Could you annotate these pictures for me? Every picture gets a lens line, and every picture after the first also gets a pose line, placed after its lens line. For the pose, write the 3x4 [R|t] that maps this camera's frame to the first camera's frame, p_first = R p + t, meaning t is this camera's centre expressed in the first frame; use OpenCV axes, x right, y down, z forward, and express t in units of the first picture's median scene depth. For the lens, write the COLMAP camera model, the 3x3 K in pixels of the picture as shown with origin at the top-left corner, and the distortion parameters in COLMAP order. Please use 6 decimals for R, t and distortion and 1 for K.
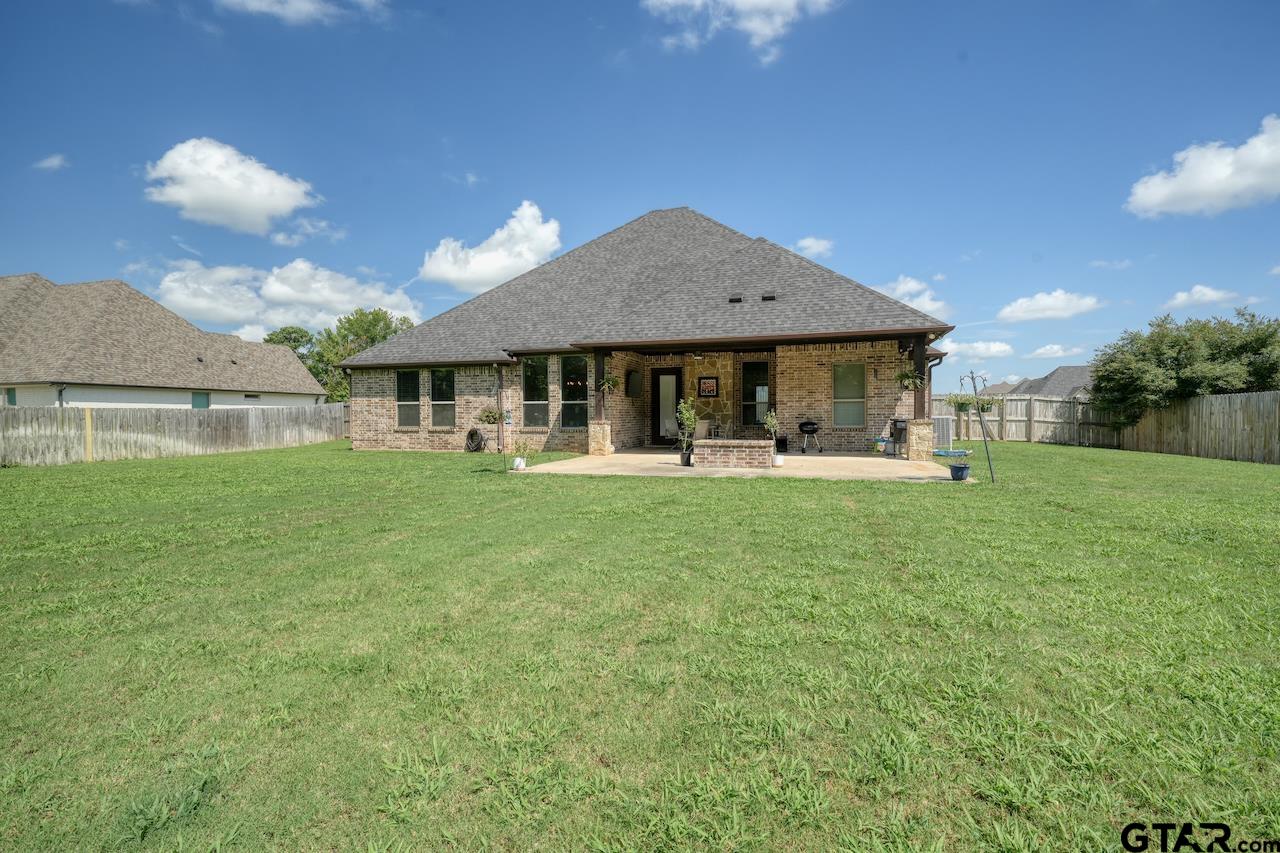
lens RADIAL K [[572.1, 0, 641.4], [0, 572.1, 419.6], [0, 0, 1]] dist [-0.000137, -0.000285]
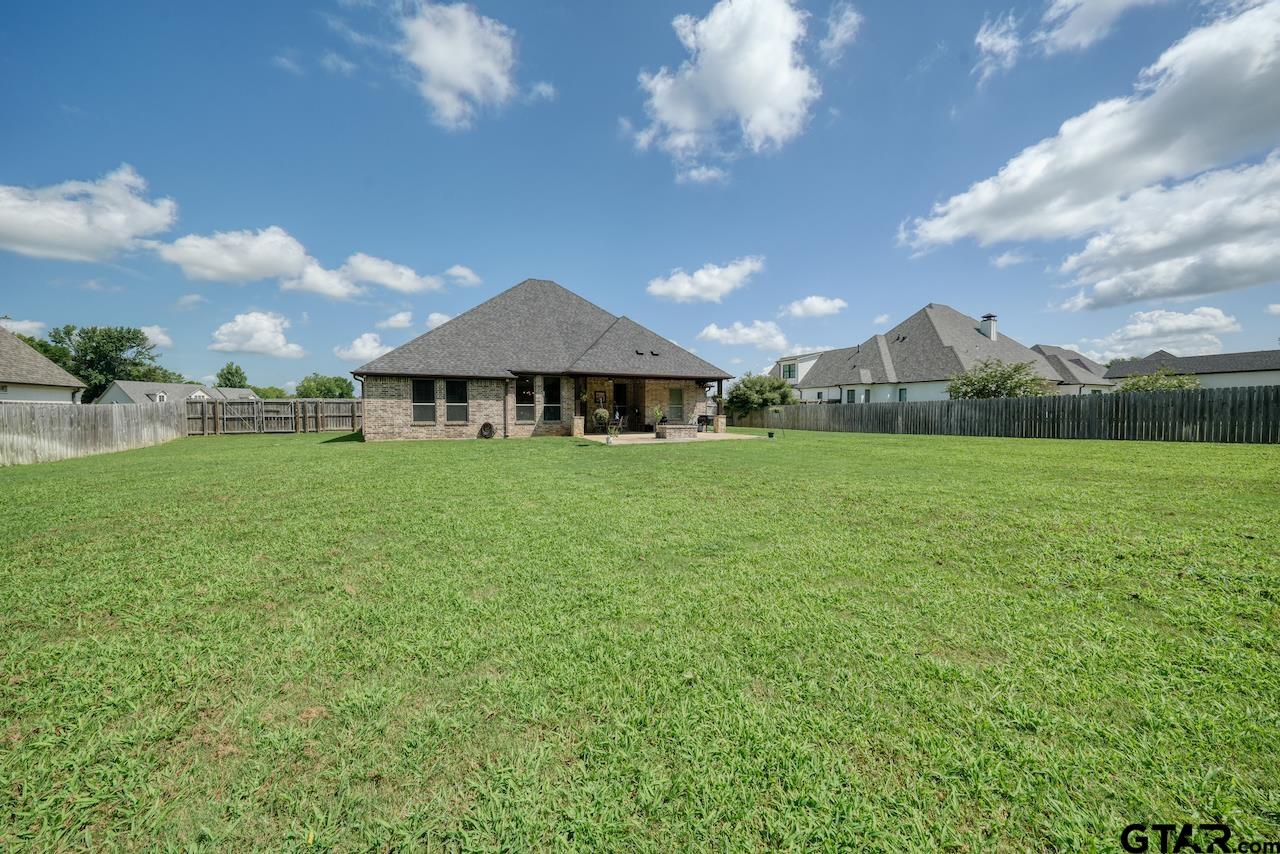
lens RADIAL K [[433.8, 0, 642.6], [0, 433.8, 425.3], [0, 0, 1]] dist [-0.000555, -0.000020]
pose [[0.754879, -0.019199, 0.655583, -0.699144], [0.001645, 0.999624, 0.027381, -0.006656], [-0.655862, -0.019591, 0.754627, -0.101036]]
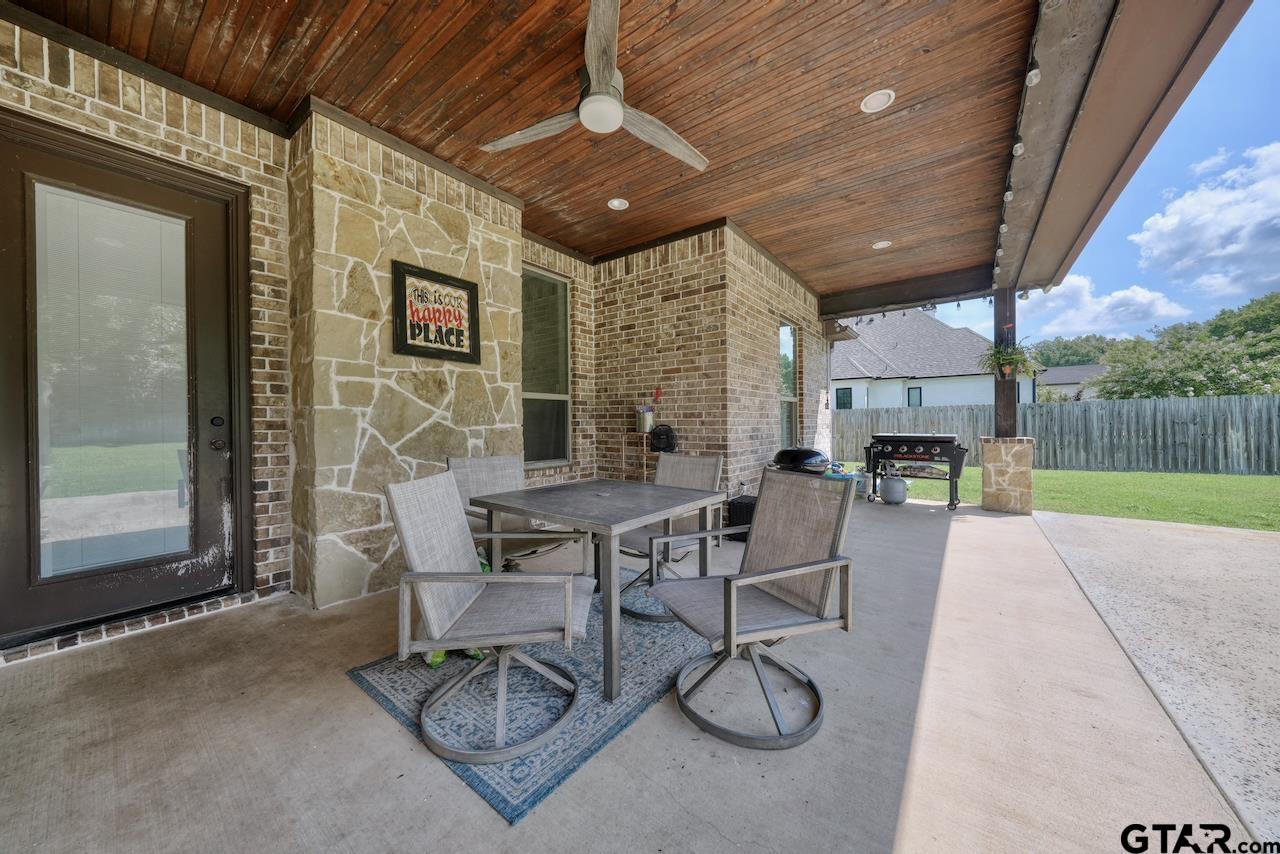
lens RADIAL K [[433.8, 0, 633.5], [0, 433.8, 426.2], [0, 0, 1]] dist [-0.000555, -0.000020]
pose [[0.357979, -0.000490, 0.933729, -0.021474], [0.012129, 0.999918, -0.004126, -0.010597], [-0.933651, 0.012802, 0.357956, 0.909642]]
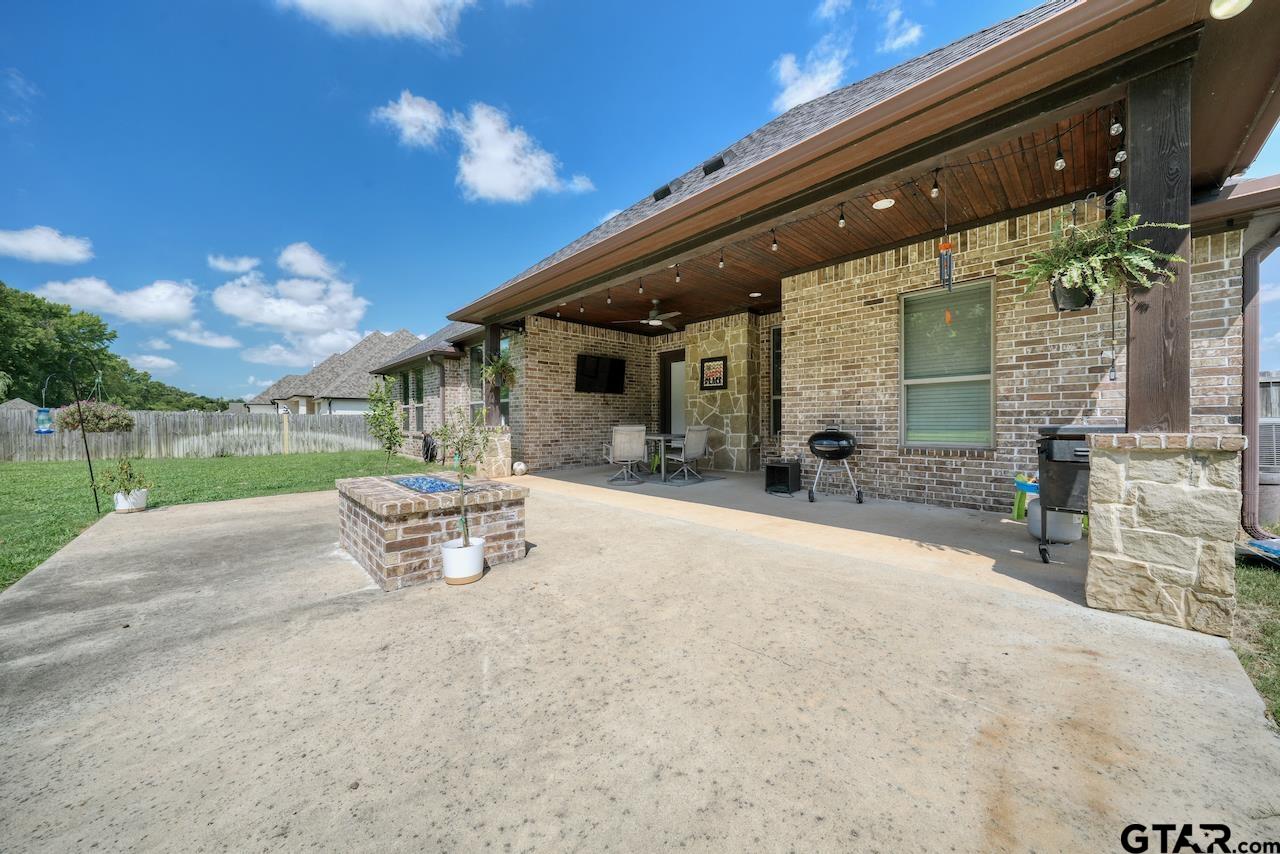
lens RADIAL K [[433.8, 0, 640.5], [0, 433.8, 428.4], [0, 0, 1]] dist [-0.000555, -0.000020]
pose [[0.866993, 0.008363, -0.498250, 0.302258], [-0.002698, 0.999923, 0.012088, -0.002071], [0.498313, -0.009136, 0.866949, 0.572835]]
